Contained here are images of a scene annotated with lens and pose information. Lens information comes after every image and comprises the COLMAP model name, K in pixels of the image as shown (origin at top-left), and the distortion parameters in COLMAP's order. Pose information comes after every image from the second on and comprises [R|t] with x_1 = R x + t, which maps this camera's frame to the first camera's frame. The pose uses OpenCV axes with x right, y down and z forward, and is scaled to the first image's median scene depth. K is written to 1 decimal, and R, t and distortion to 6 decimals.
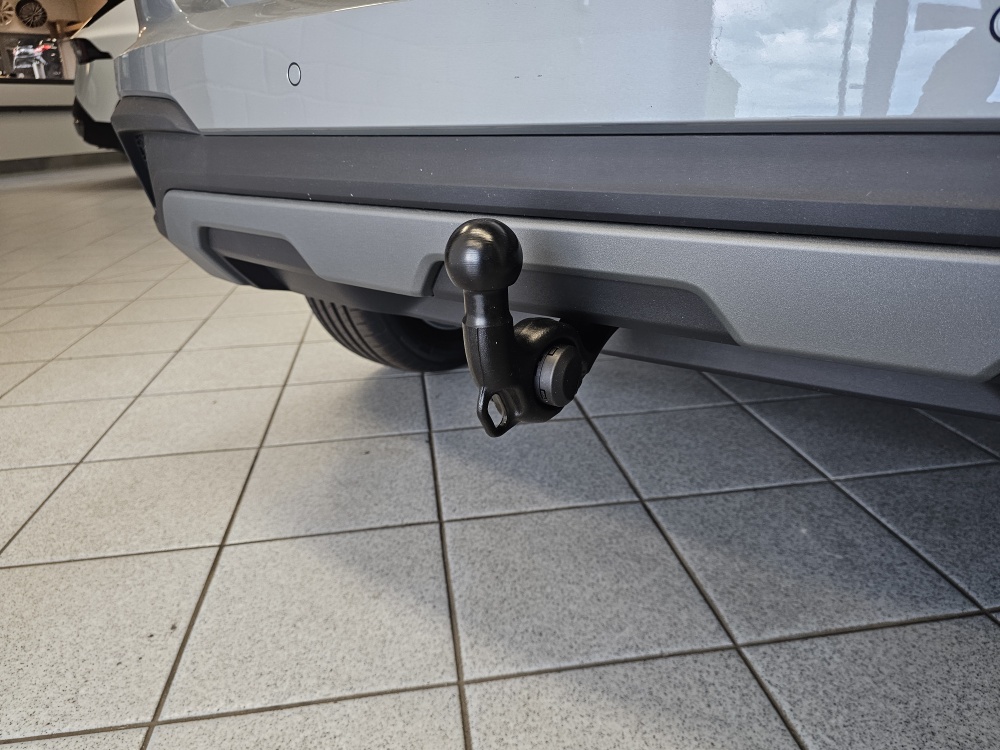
lens RADIAL K [[684.2, 0, 502.7], [0, 684.2, 372.0], [0, 0, 1]] dist [0.023362, -0.048316]
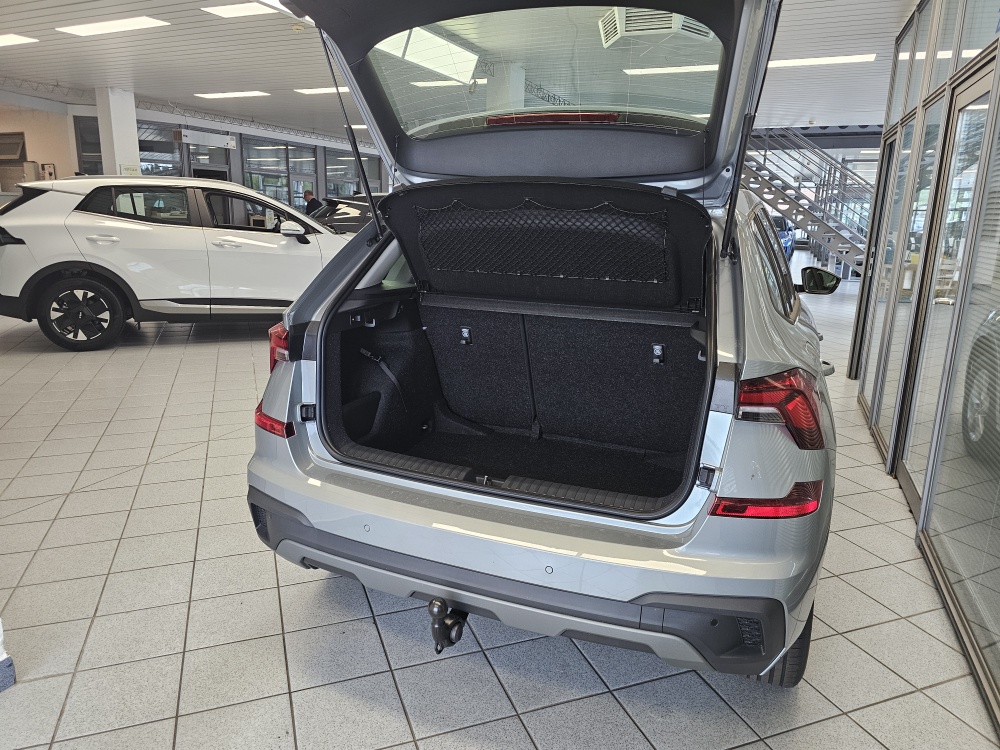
lens RADIAL K [[662.7, 0, 500.0], [0, 662.7, 375.0], [0, 0, 1]] dist [0.088833, -0.115112]
pose [[0.975153, 0.005169, 0.221473, -0.273342], [0.023420, 0.991720, -0.126266, -0.508541], [-0.220292, 0.128316, 0.966957, -1.476492]]
